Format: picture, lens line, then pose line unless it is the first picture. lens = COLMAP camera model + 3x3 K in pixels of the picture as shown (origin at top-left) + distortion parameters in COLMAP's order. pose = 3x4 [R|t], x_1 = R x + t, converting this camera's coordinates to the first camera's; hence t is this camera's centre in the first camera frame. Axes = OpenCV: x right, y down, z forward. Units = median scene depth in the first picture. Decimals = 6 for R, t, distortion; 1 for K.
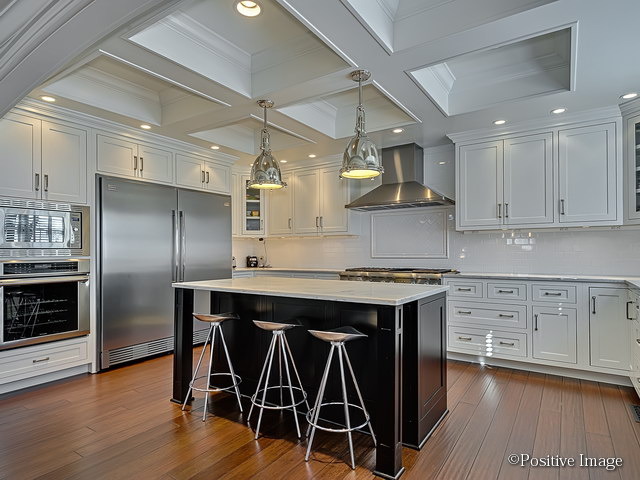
lens RADIAL K [[389.9, 0, 320.0], [0, 389.9, 240.0], [0, 0, 1]] dist [0.000636, -0.000170]
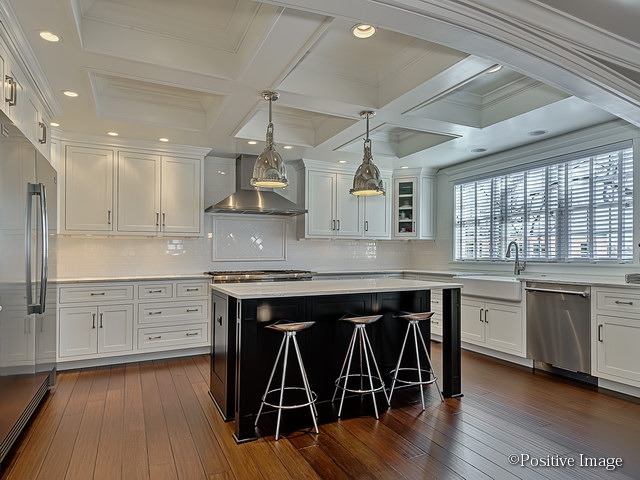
lens RADIAL K [[346.2, 0, 319.5], [0, 346.2, 253.6], [0, 0, 1]] dist [-0.001742, -0.000222]
pose [[0.484824, 0.007303, 0.874581, -0.609257], [-0.025845, 0.999648, 0.005979, 0.019657], [-0.874230, -0.025502, 0.484842, 0.399490]]
